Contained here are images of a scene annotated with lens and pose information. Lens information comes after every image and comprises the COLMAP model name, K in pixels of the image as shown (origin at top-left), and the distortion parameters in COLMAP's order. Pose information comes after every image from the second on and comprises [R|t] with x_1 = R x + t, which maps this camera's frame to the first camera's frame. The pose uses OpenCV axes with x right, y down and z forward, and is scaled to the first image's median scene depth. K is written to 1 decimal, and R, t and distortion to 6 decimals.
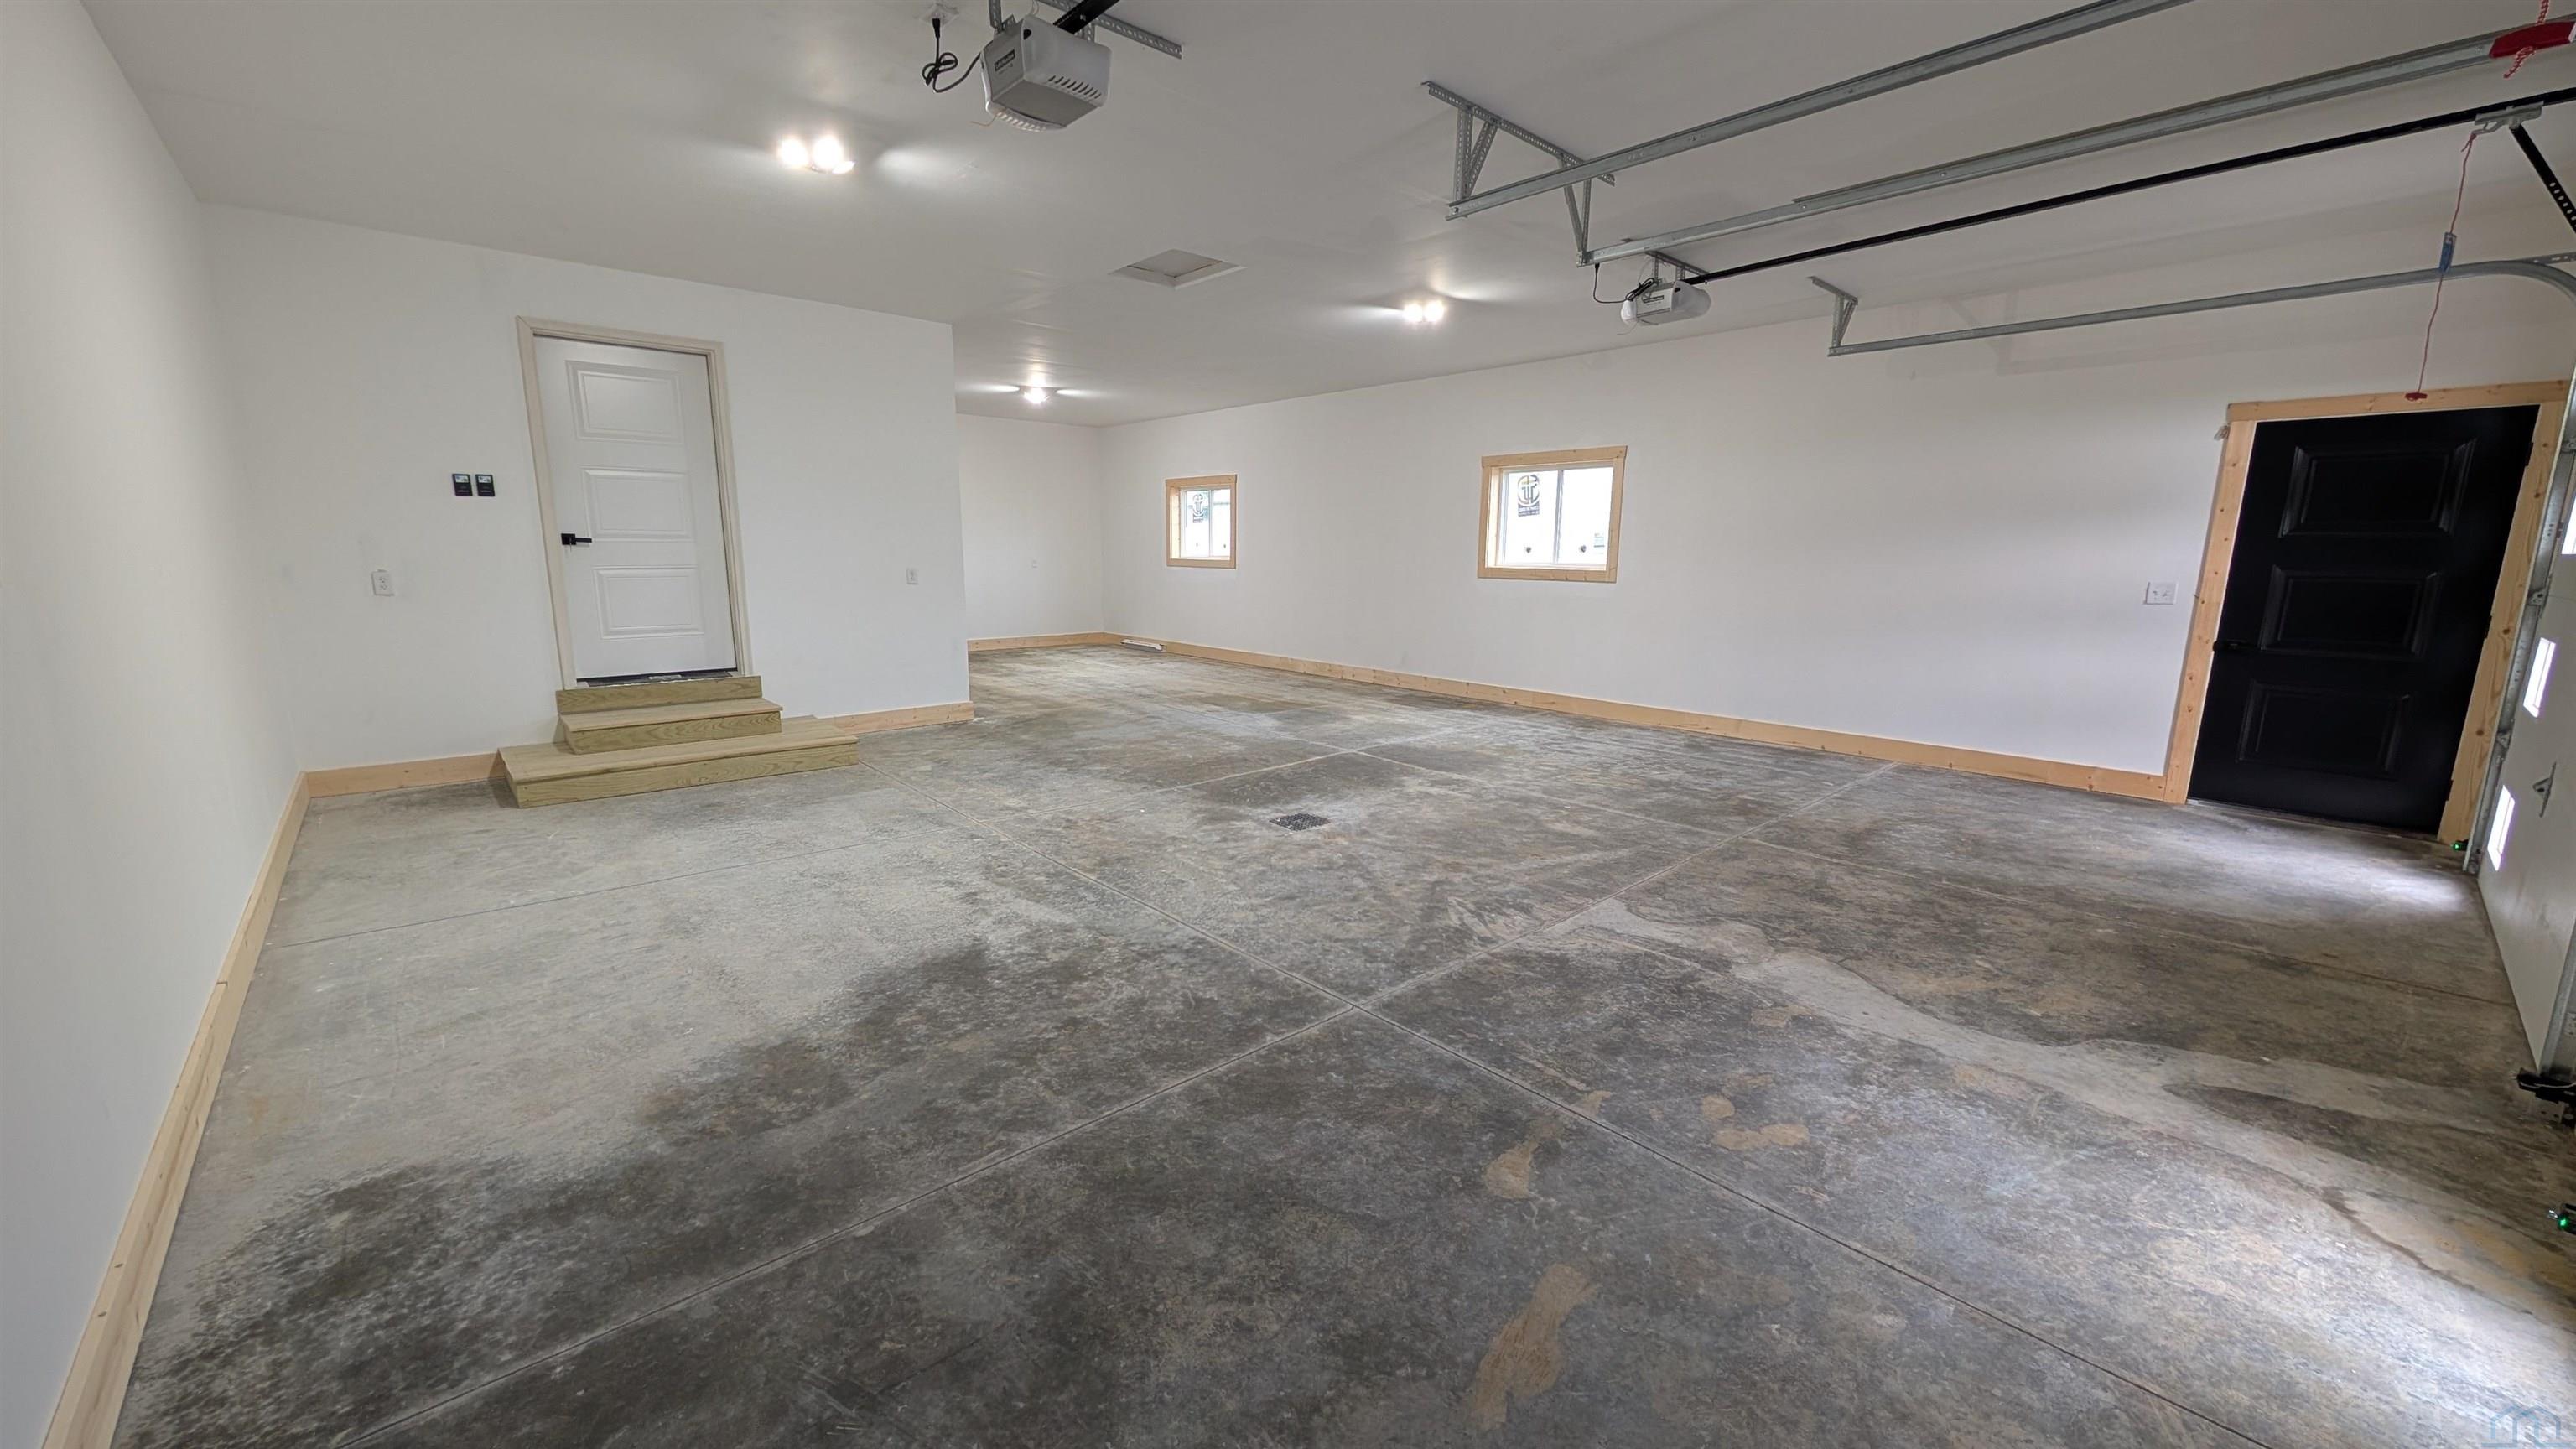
lens RADIAL K [[976.2, 0, 1288.0], [0, 976.2, 724.5], [0, 0, 1]] dist [-0.001099, -0.000097]
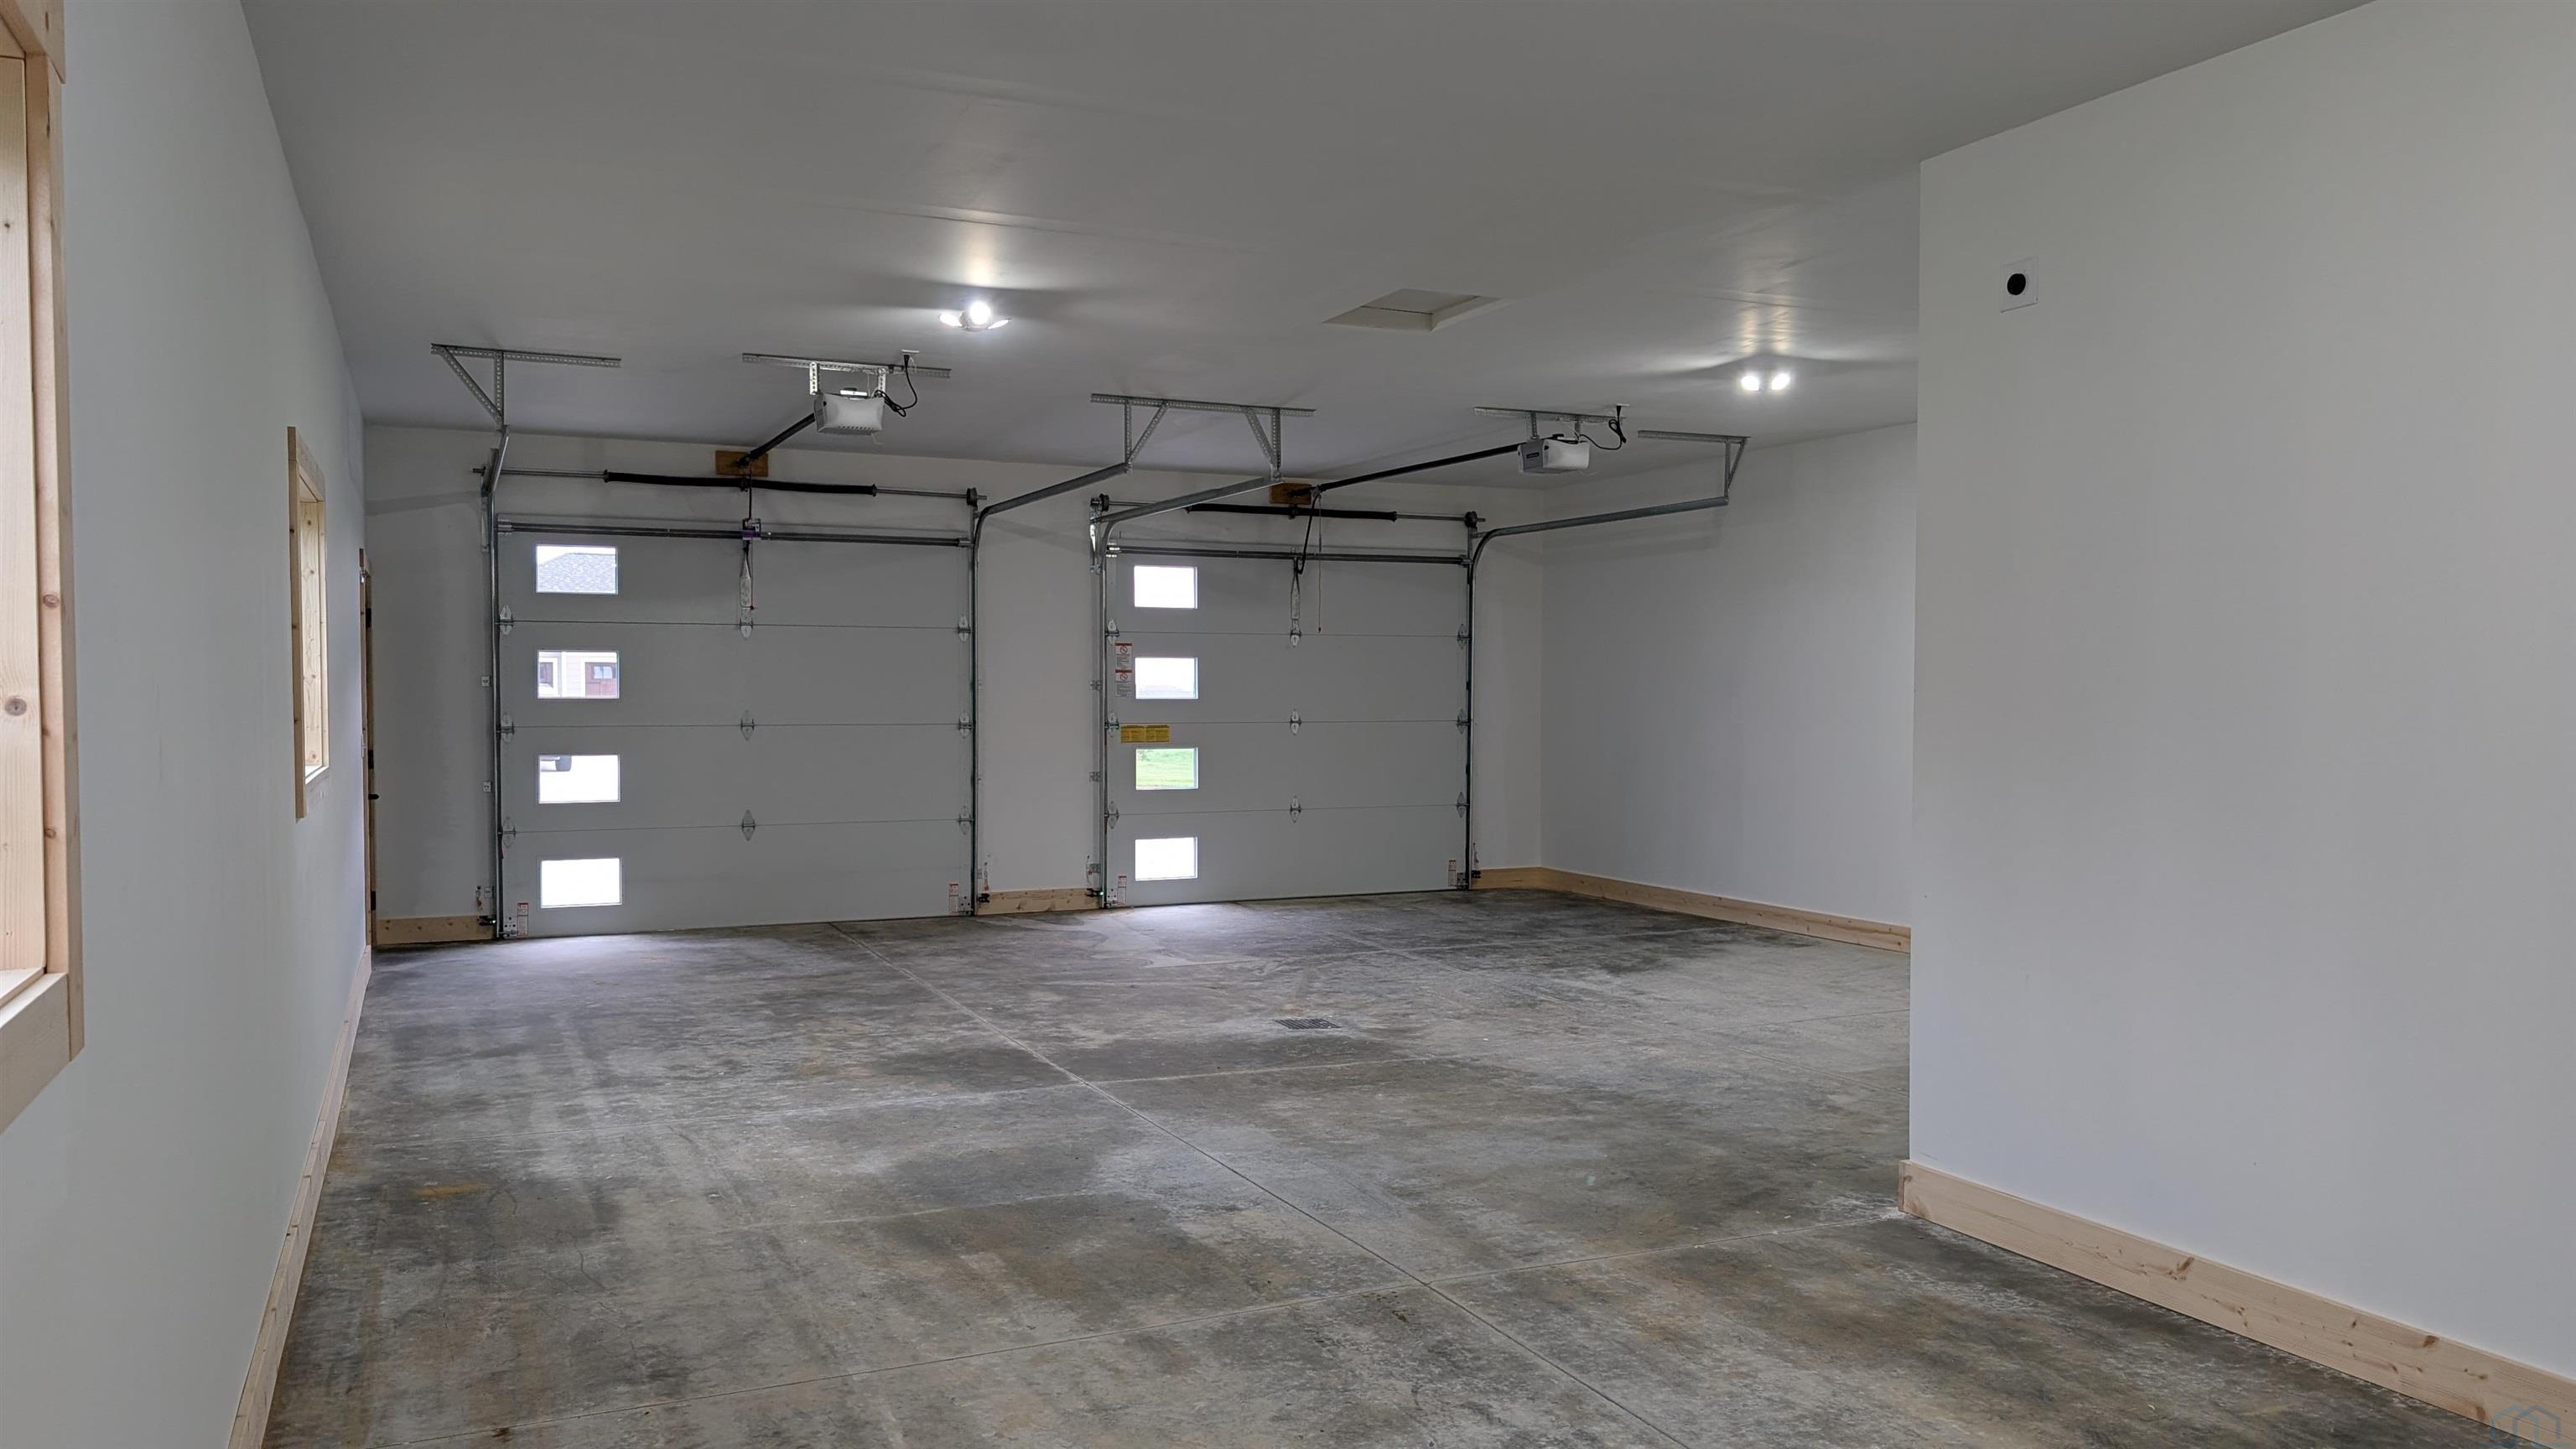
lens RADIAL K [[1865.5, 0, 1286.5], [0, 1865.5, 715.1], [0, 0, 1]] dist [0.004140, 0.002899]
pose [[-0.953450, -0.016198, 0.301116, -0.454643], [0.043384, 0.980800, 0.190128, -0.474325], [-0.298415, 0.194341, -0.934441, 2.454923]]
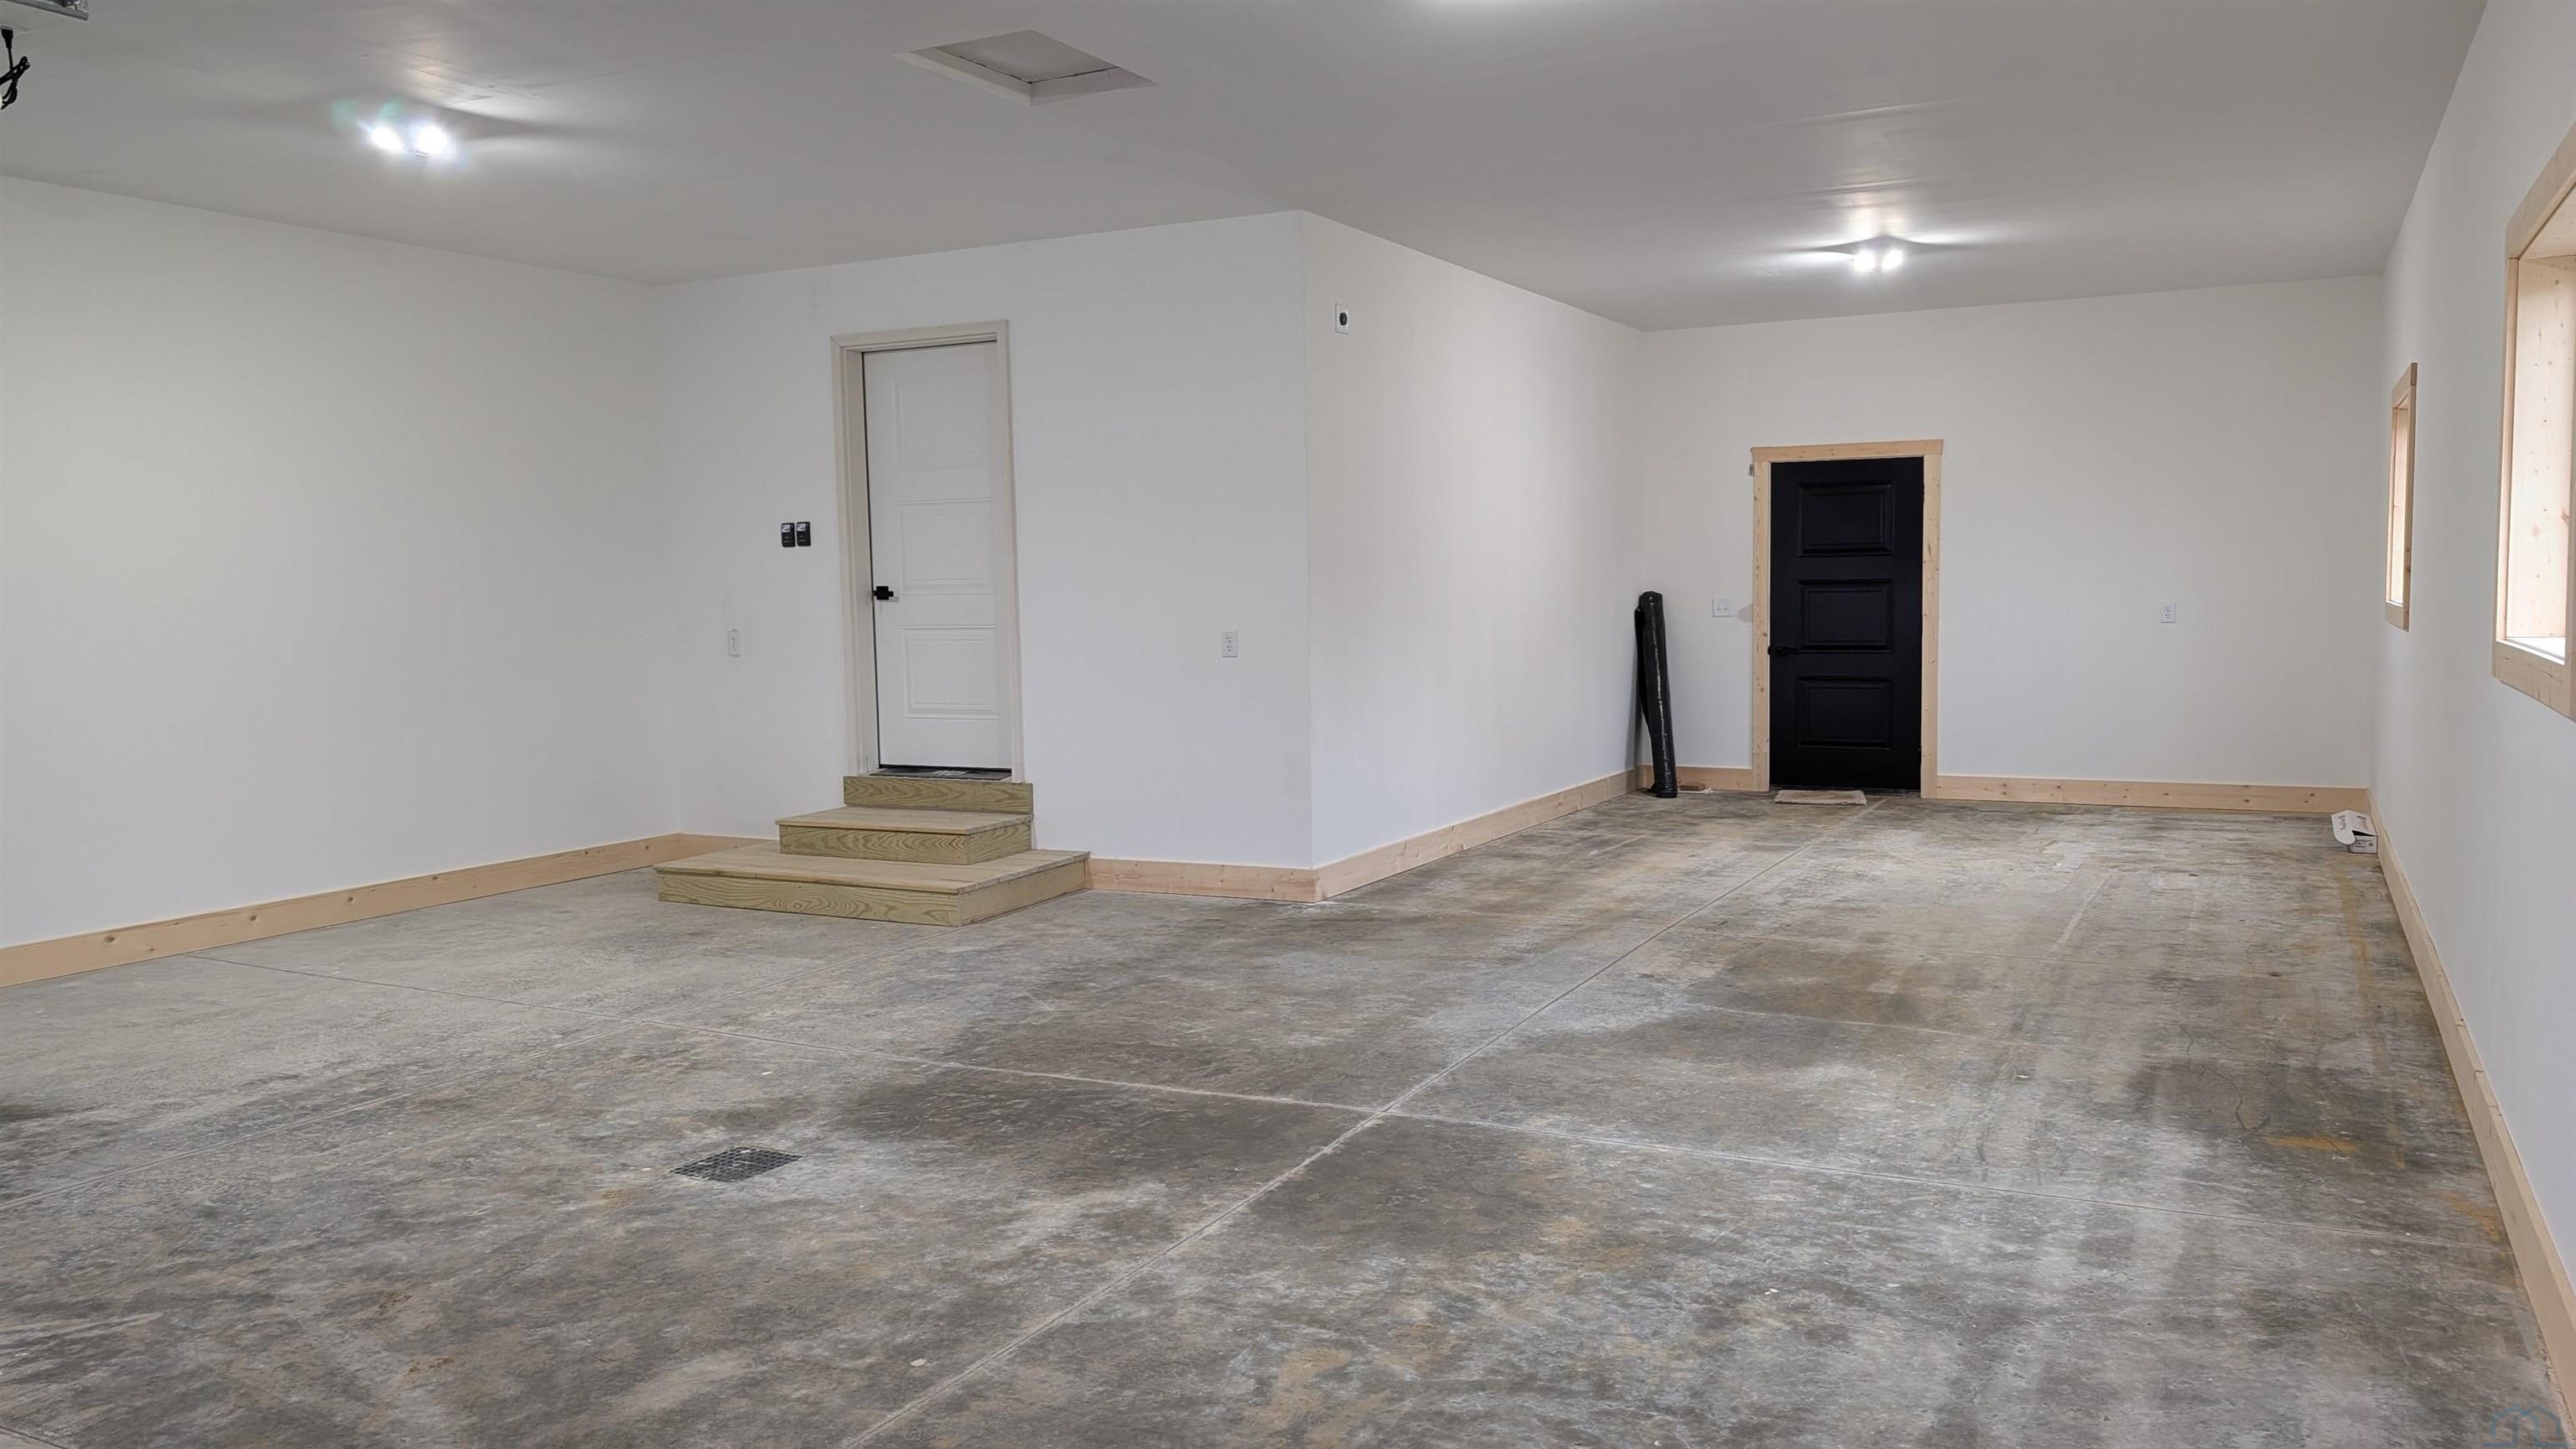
lens RADIAL K [[1865.5, 0, 1286.5], [0, 1865.5, 715.1], [0, 0, 1]] dist [0.004140, 0.002899]
pose [[0.344506, 0.051963, -0.937345, 0.946382], [-0.147674, 0.989036, 0.000554, -0.158302], [0.927096, 0.138231, 0.348403, 0.891229]]
